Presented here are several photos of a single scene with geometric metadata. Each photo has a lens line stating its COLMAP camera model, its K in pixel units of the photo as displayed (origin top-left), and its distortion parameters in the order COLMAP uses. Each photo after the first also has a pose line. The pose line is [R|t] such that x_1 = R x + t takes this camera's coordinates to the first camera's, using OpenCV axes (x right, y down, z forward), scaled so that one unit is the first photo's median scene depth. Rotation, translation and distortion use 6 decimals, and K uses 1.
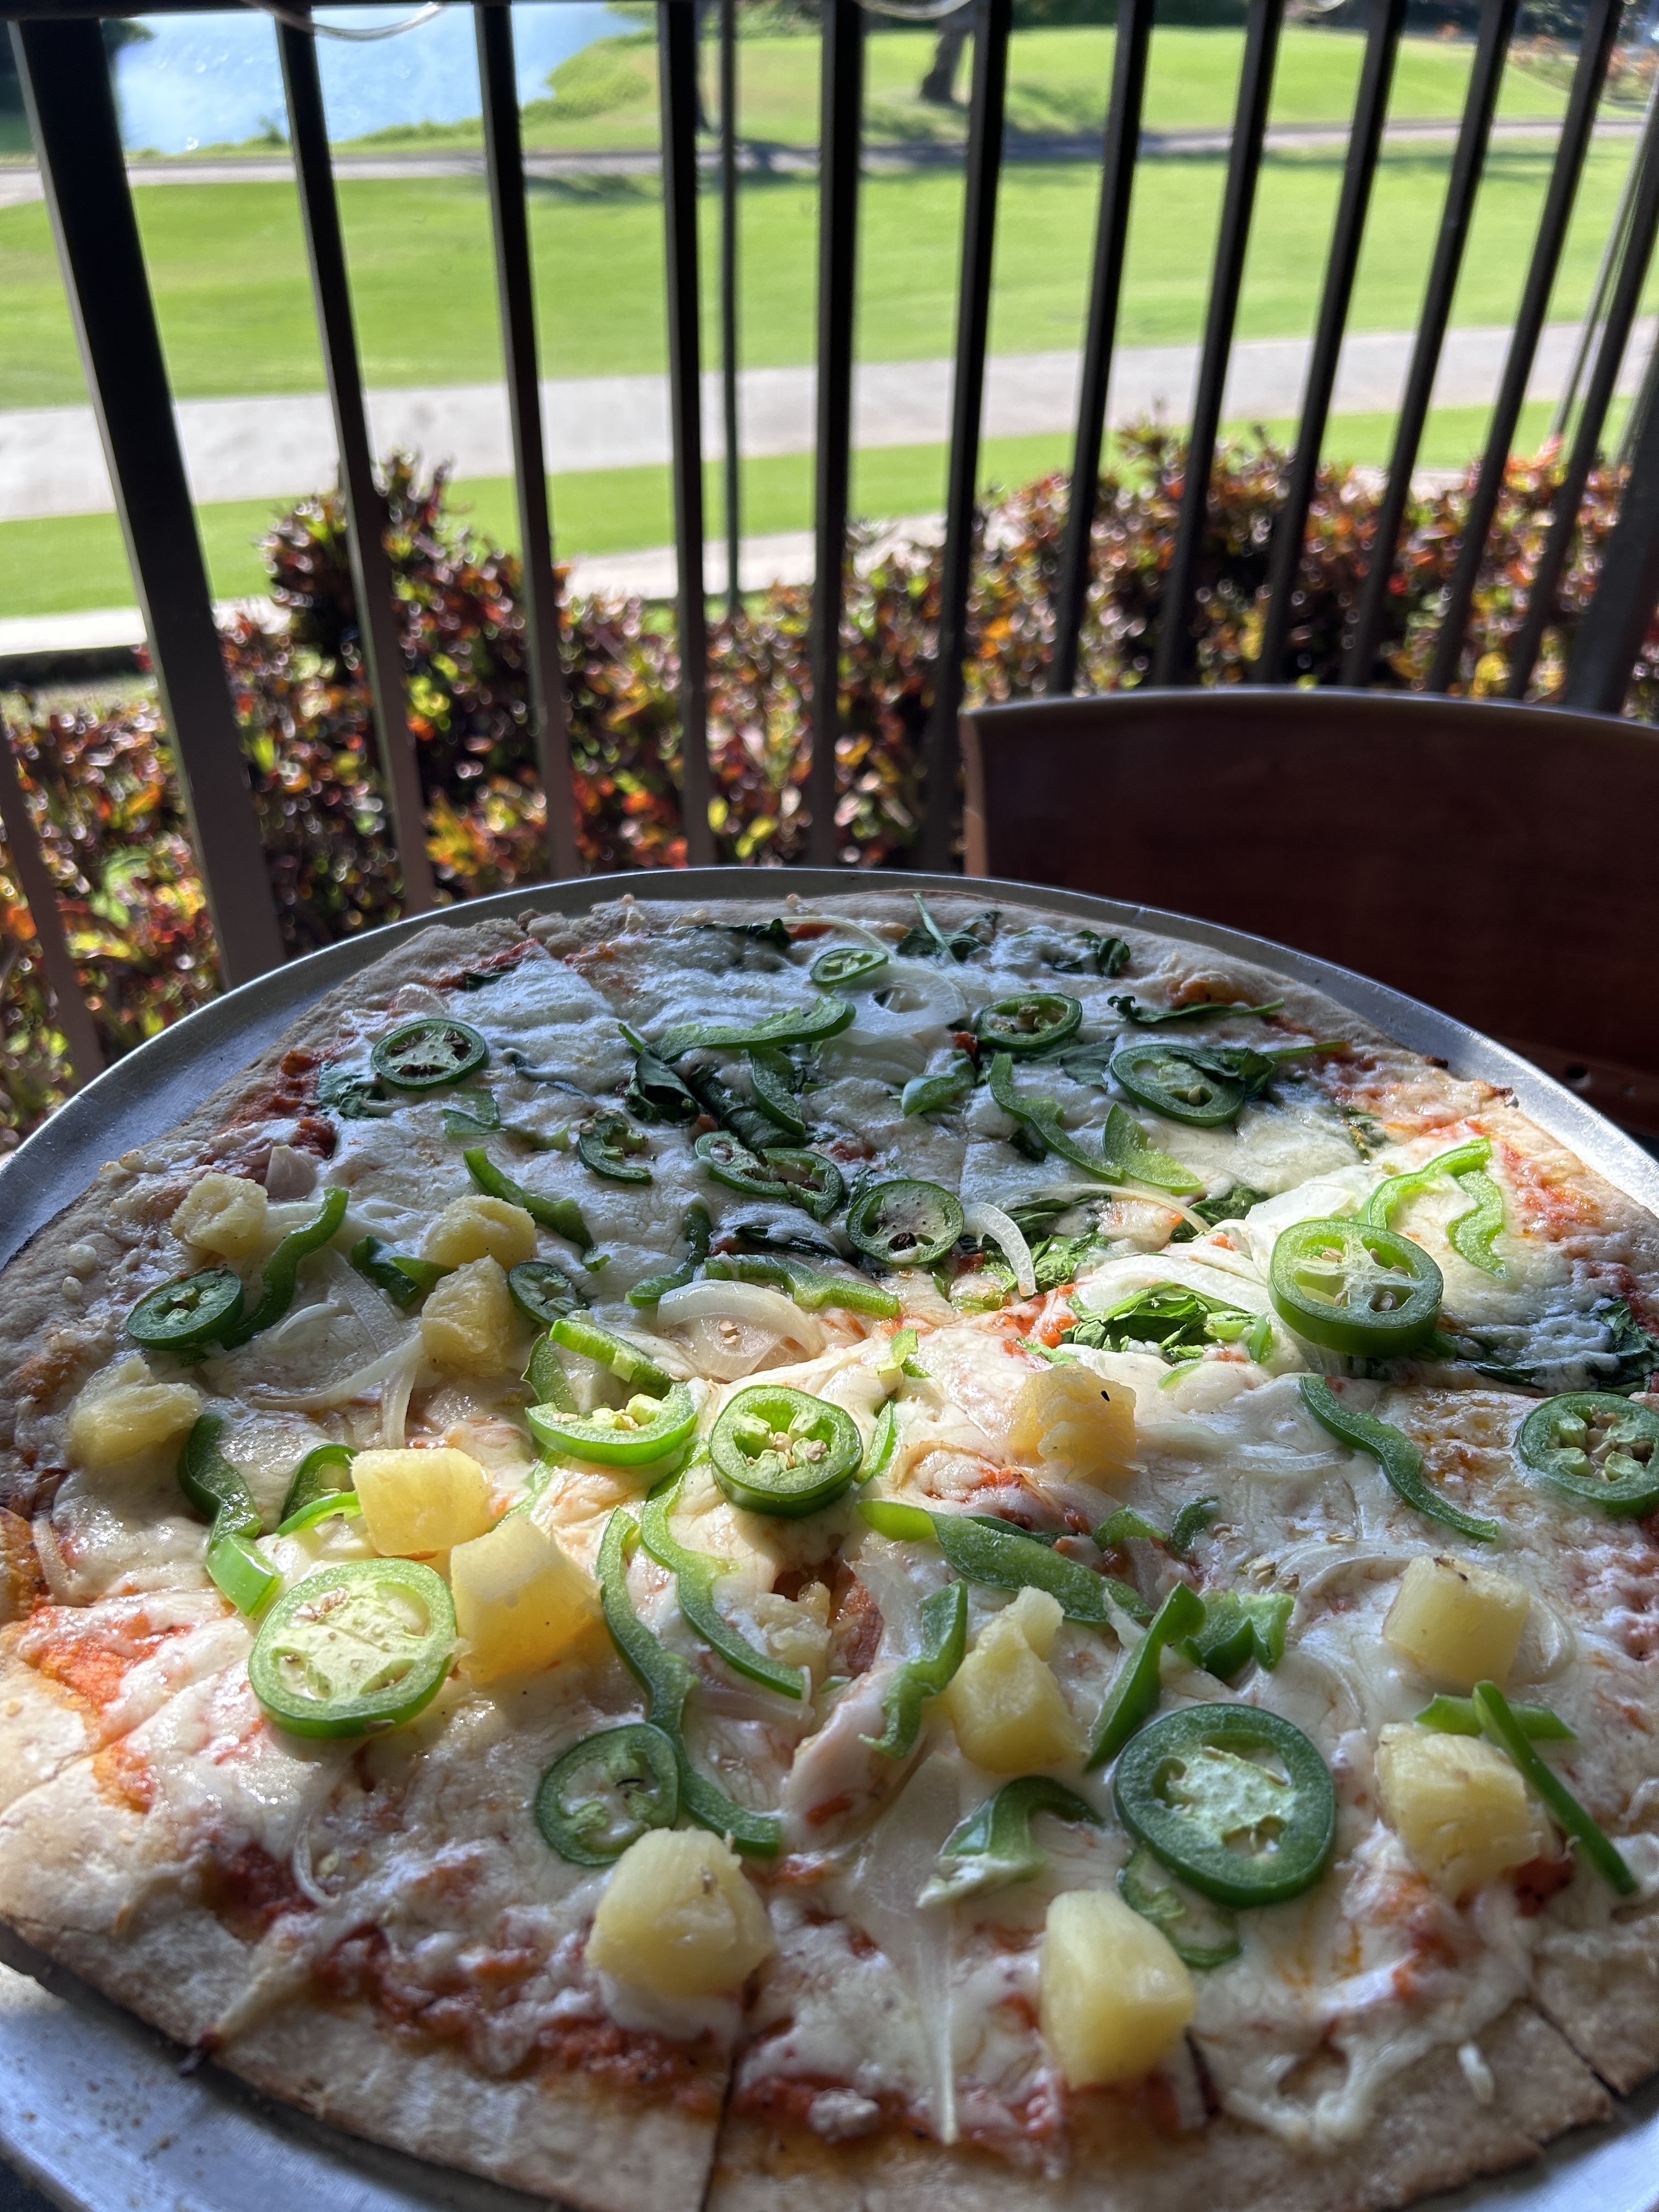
lens RADIAL K [[1749.9, 0, 822.6], [0, 1749.9, 1114.2], [0, 0, 1]] dist [-0.000111, -0.009488]
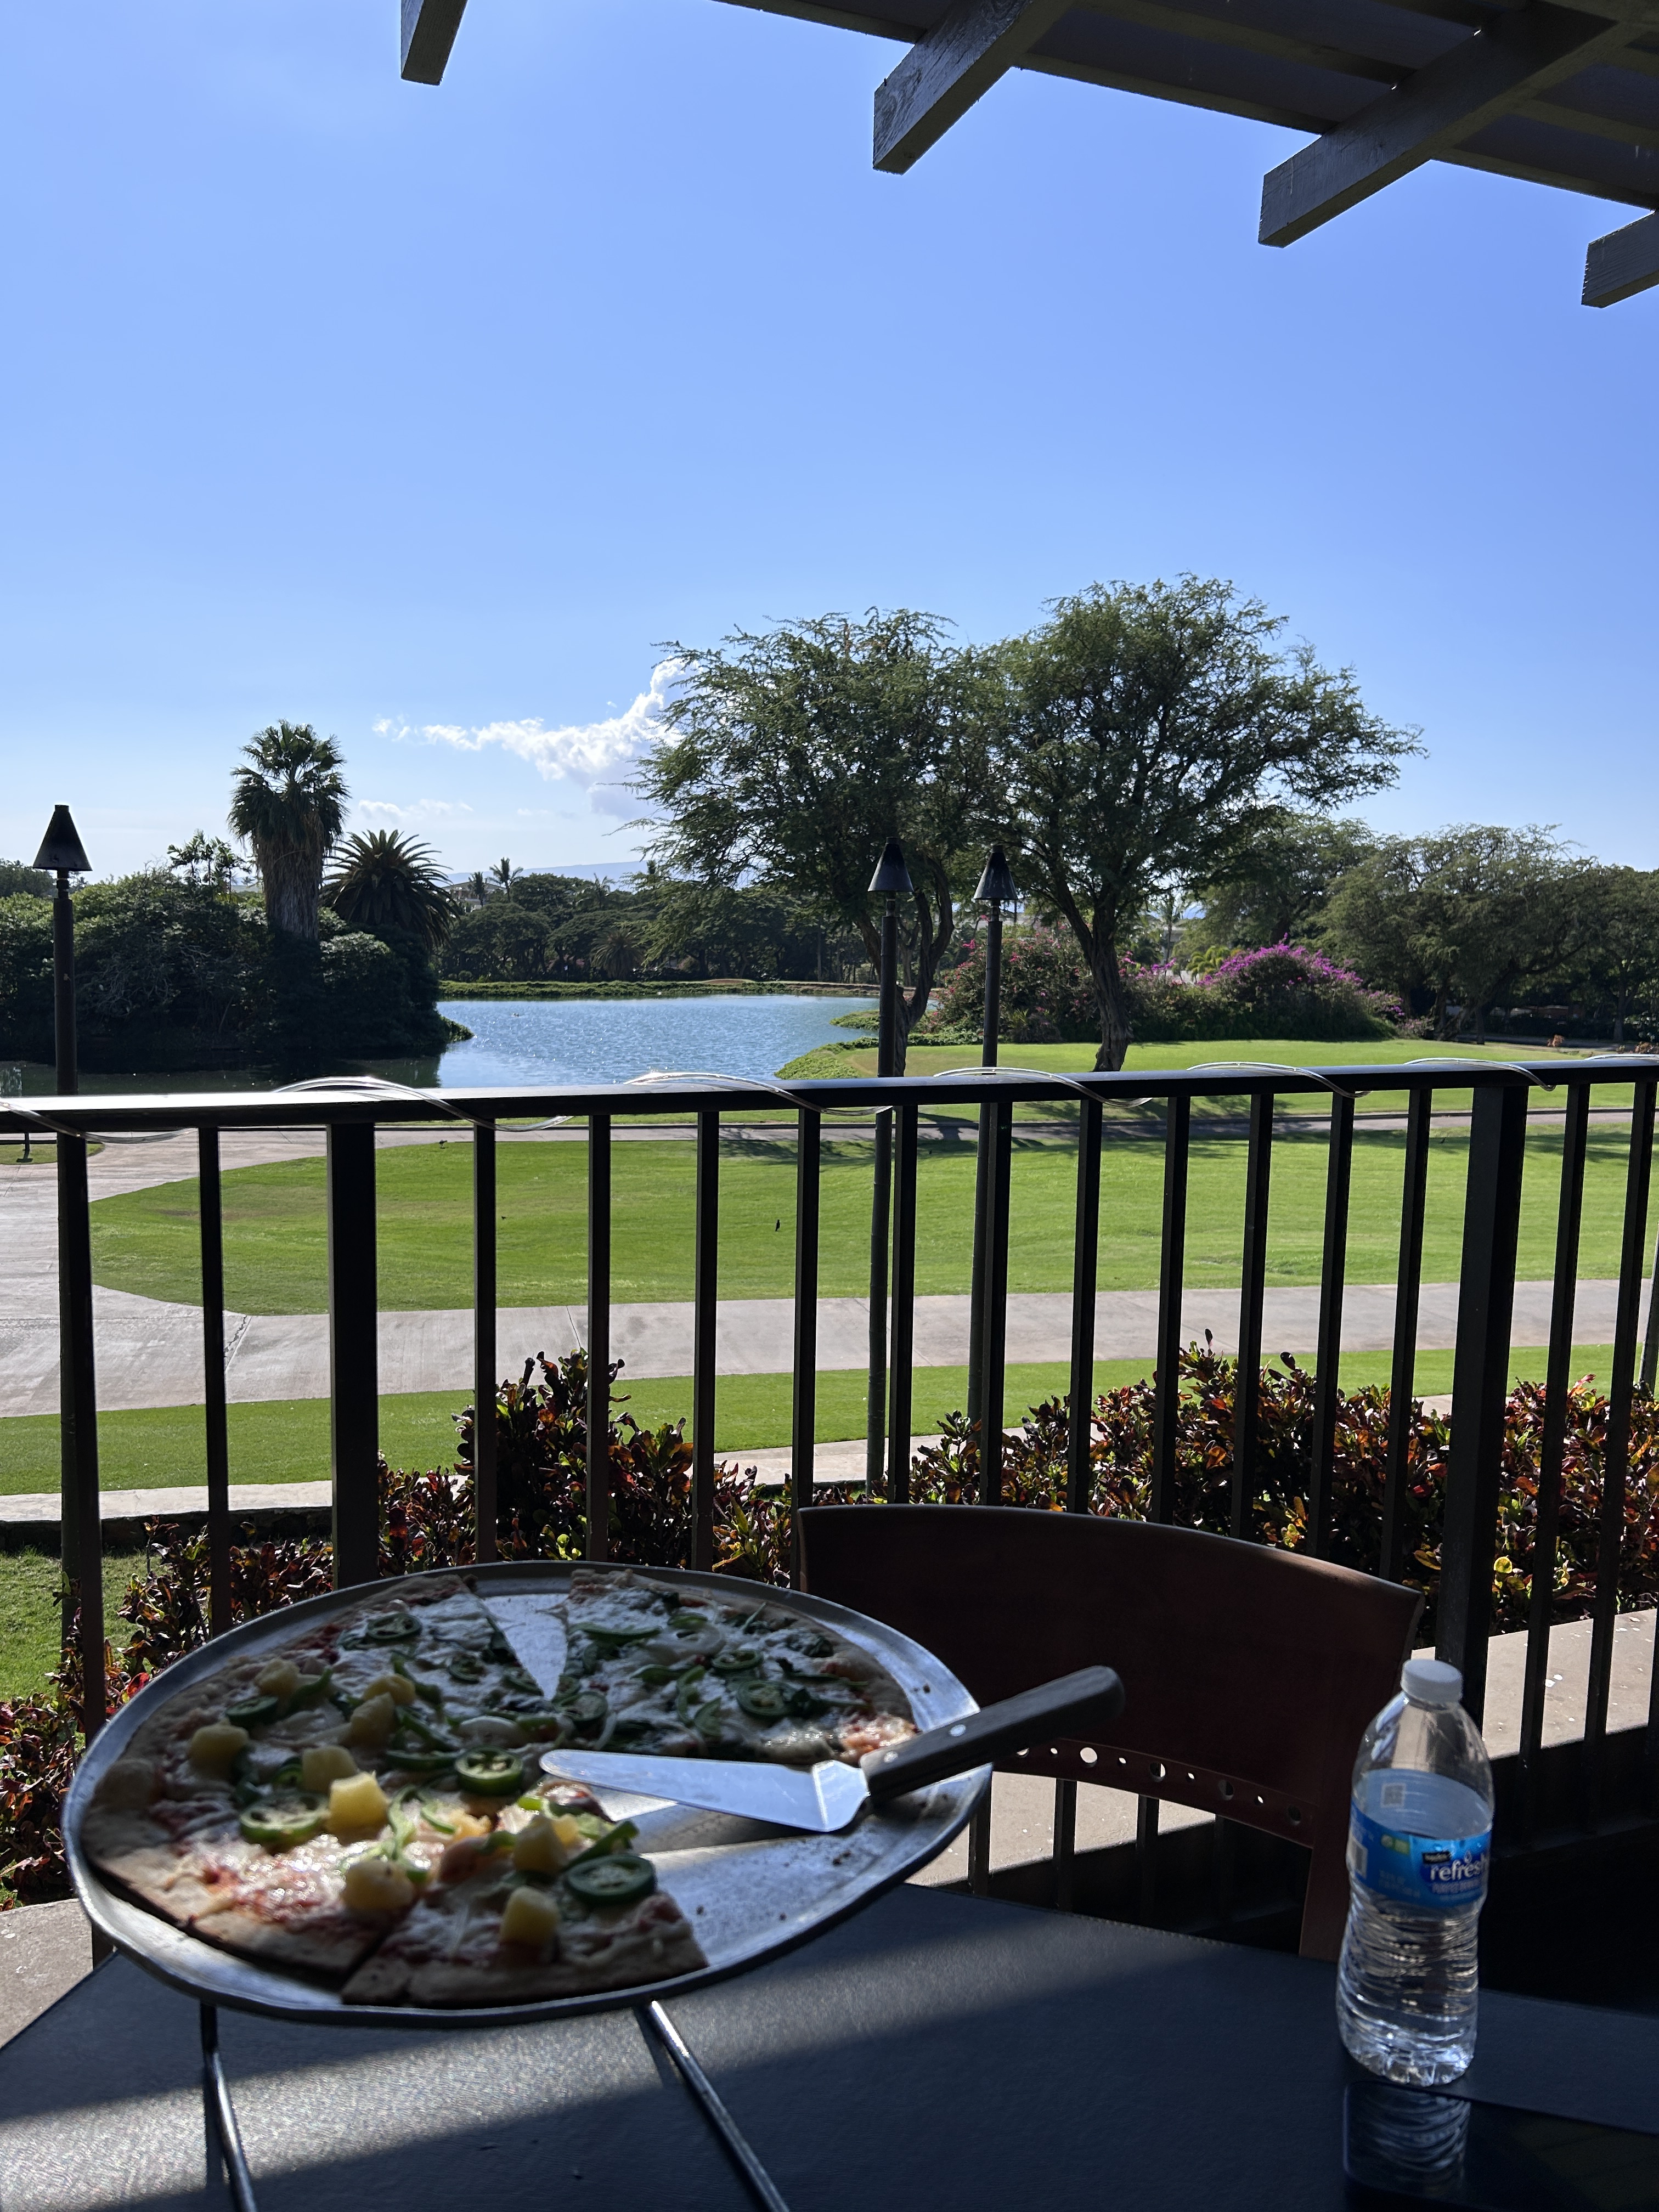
lens RADIAL K [[1749.9, 0, 822.6], [0, 1749.9, 1114.2], [0, 0, 1]] dist [-0.000111, -0.009488]
pose [[0.992778, 0.014384, -0.119099, 0.472397], [-0.070104, 0.875193, -0.478667, 0.357972], [0.097350, 0.483560, 0.869881, -0.946688]]
